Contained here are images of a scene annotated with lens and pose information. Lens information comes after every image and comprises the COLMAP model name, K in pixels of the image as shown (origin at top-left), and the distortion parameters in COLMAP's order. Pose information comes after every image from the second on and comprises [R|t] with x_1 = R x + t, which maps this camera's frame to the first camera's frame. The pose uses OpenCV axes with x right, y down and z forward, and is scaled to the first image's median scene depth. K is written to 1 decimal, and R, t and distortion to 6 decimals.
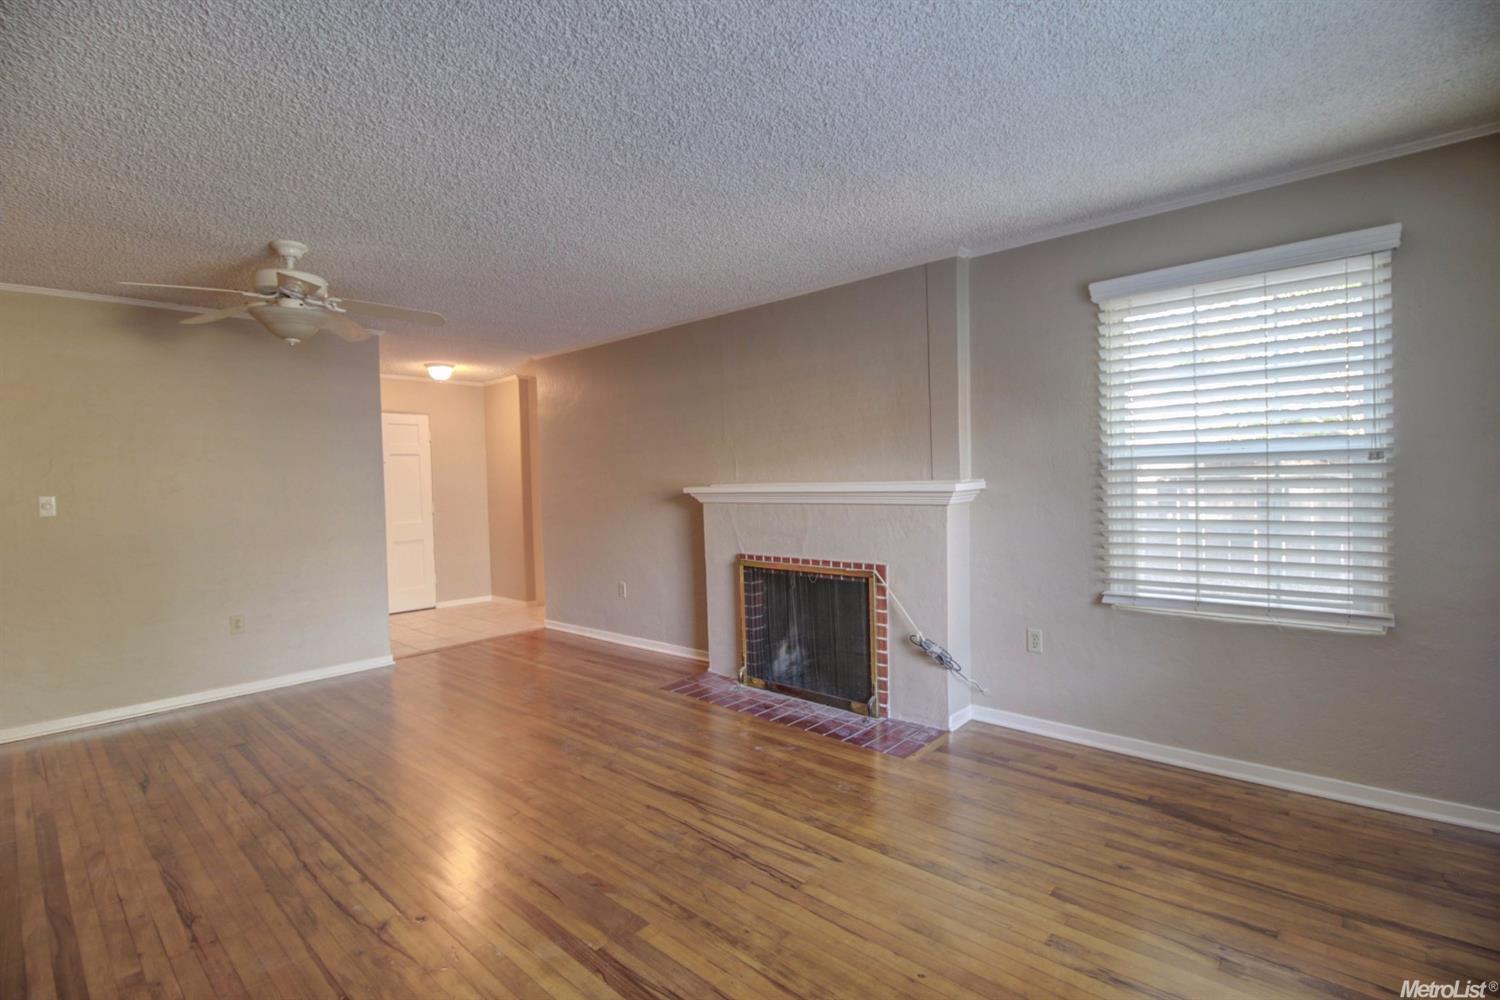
lens RADIAL K [[689.1, 0, 750.5], [0, 689.1, 495.6], [0, 0, 1]] dist [-0.012119, -0.002734]
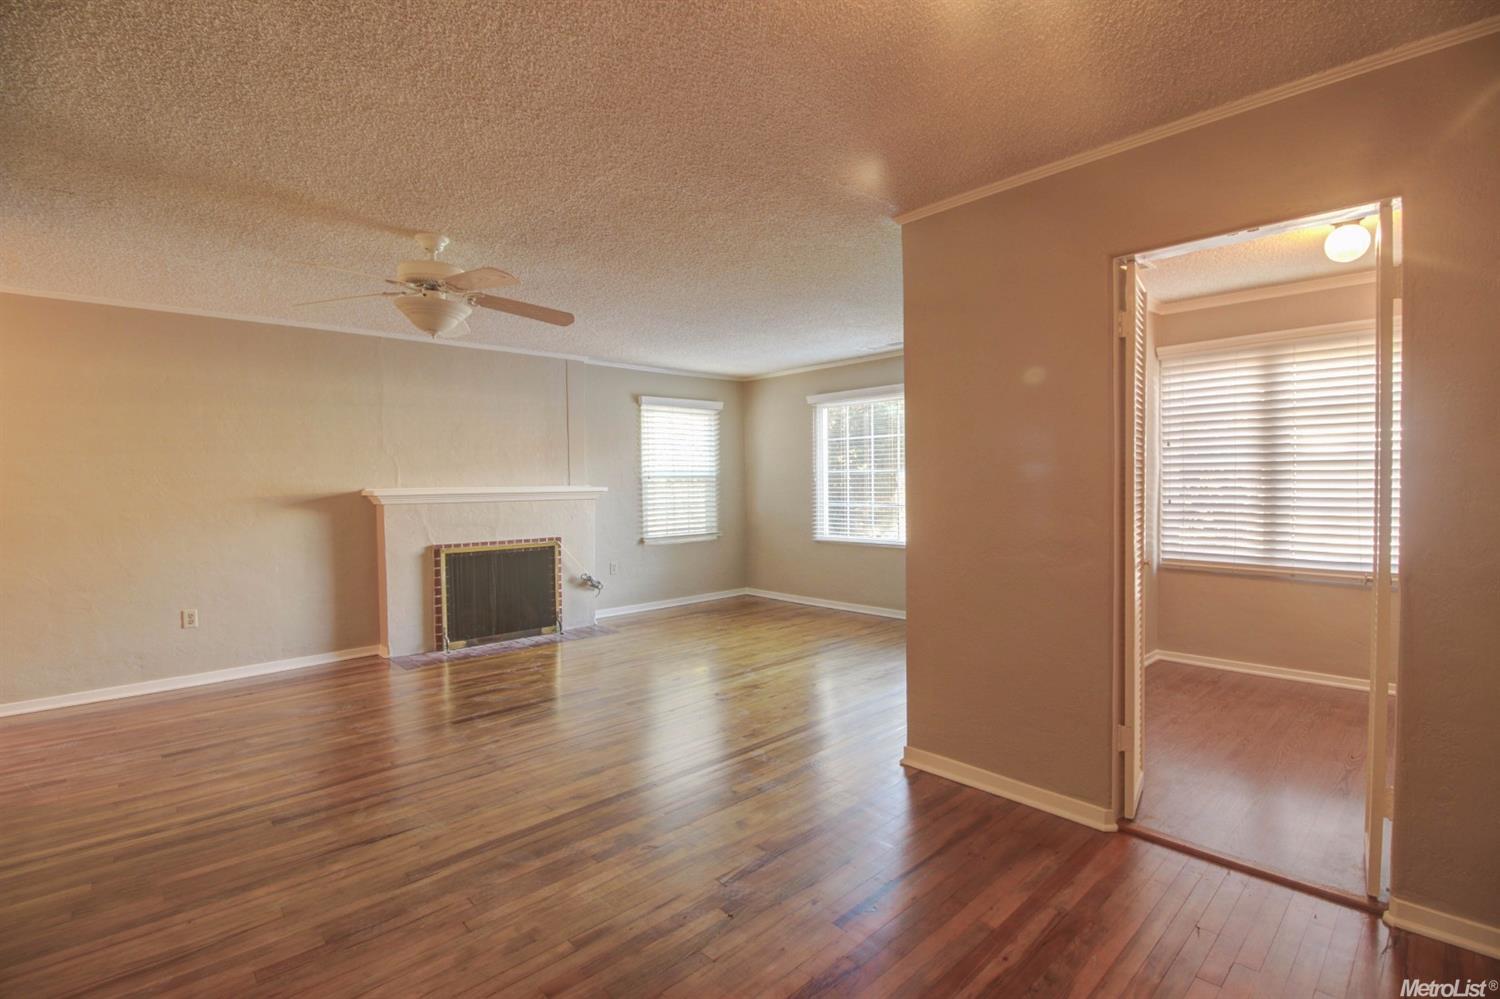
lens RADIAL K [[689.1, 0, 749.5], [0, 689.1, 497.7], [0, 0, 1]] dist [-0.012119, -0.002734]
pose [[0.093276, 0.004605, 0.995630, -1.411363], [0.037501, 0.999263, -0.008135, 0.038556], [-0.994934, 0.038096, 0.093034, 0.400961]]
